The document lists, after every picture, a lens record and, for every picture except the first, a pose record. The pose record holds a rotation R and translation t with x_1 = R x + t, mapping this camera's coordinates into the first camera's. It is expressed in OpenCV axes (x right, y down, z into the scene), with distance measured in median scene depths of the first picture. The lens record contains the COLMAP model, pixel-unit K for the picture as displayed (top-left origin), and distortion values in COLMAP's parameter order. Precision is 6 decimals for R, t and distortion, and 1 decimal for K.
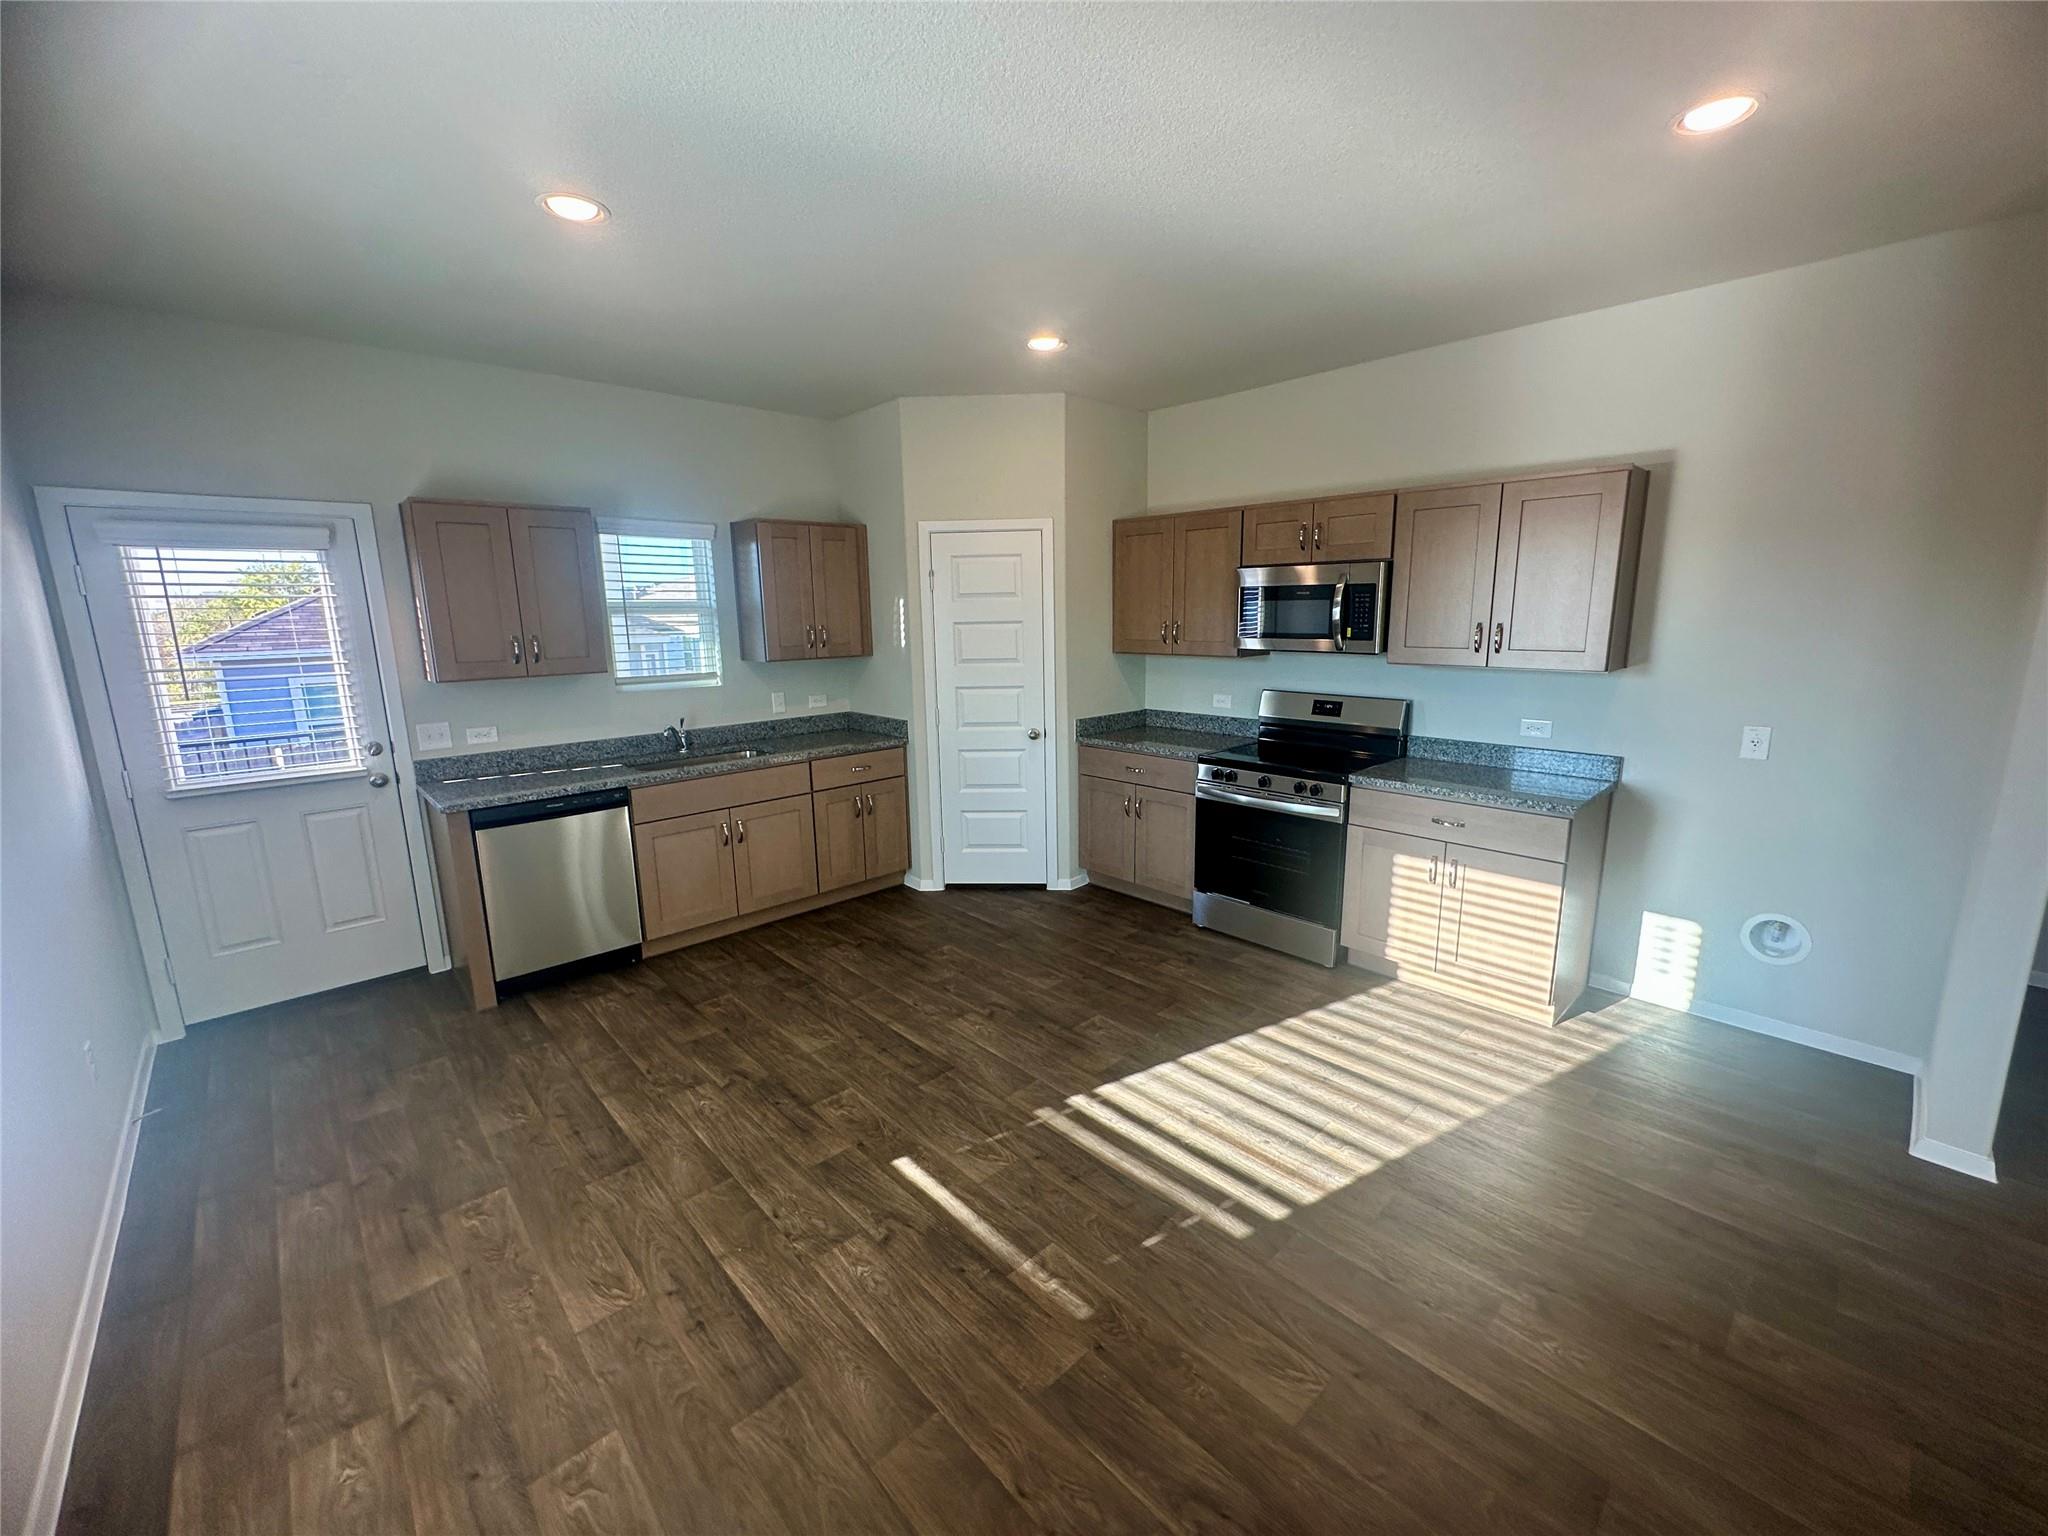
lens RADIAL K [[818.7, 0, 1003.3], [0, 818.7, 764.9], [0, 0, 1]] dist [-0.000799, -0.000261]
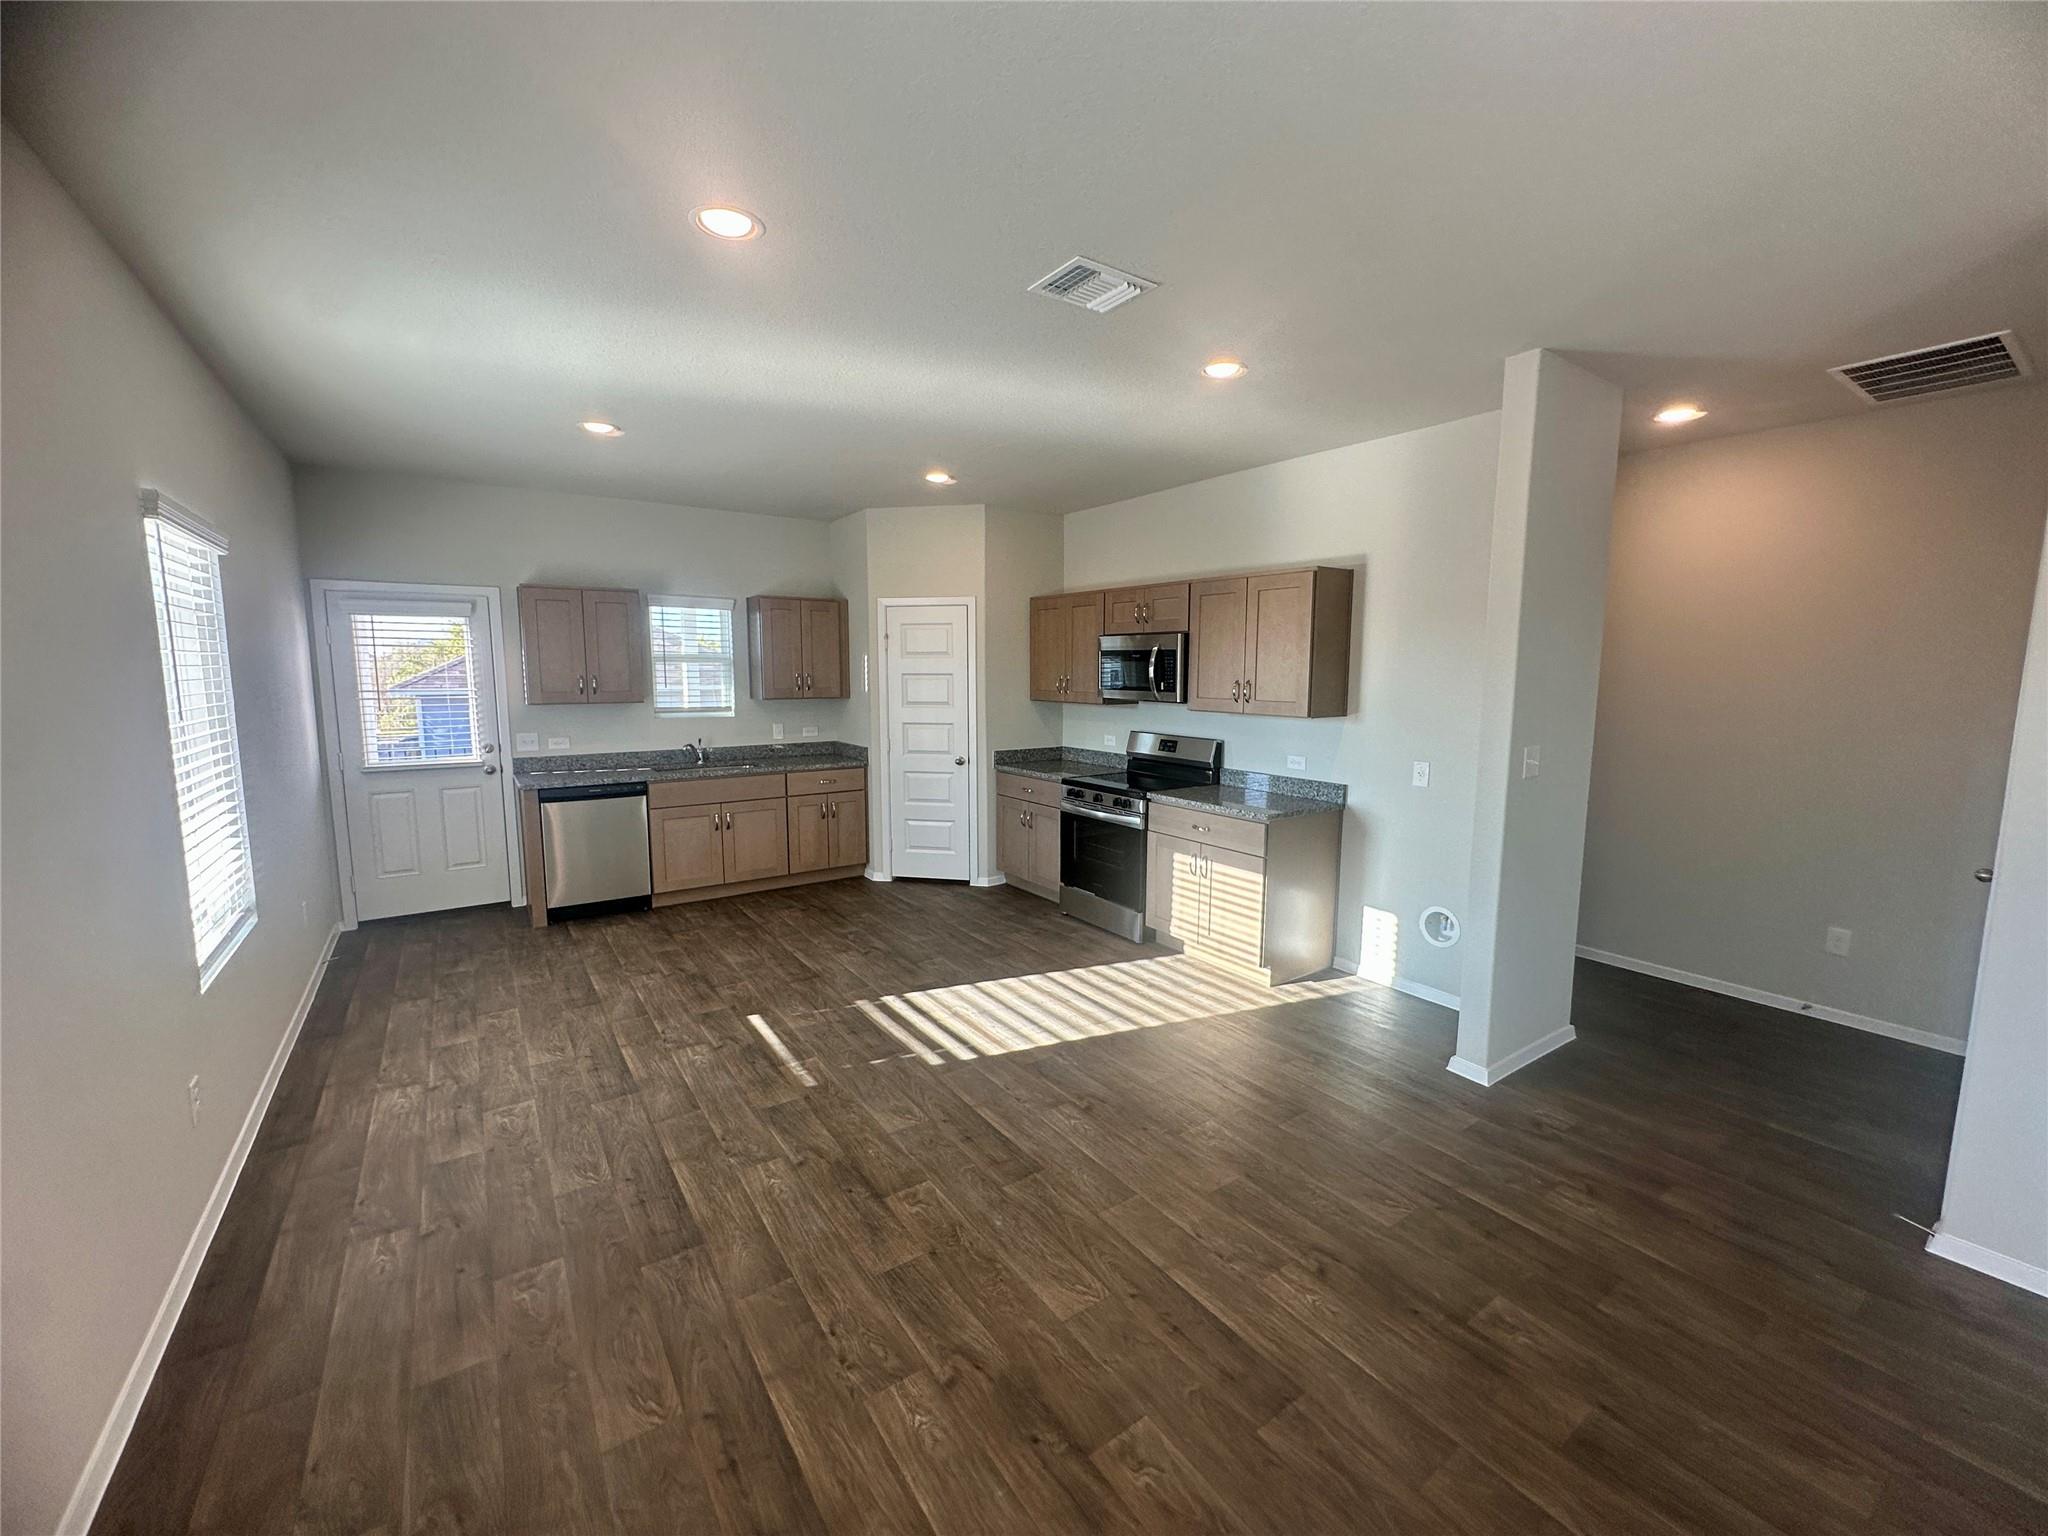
lens RADIAL K [[818.7, 0, 1003.3], [0, 818.7, 764.9], [0, 0, 1]] dist [-0.000799, -0.000261]
pose [[0.988405, 0.036879, -0.147296, 0.379026], [-0.047014, 0.996716, -0.065928, 0.064774], [0.144381, 0.072088, 0.986893, -0.333284]]
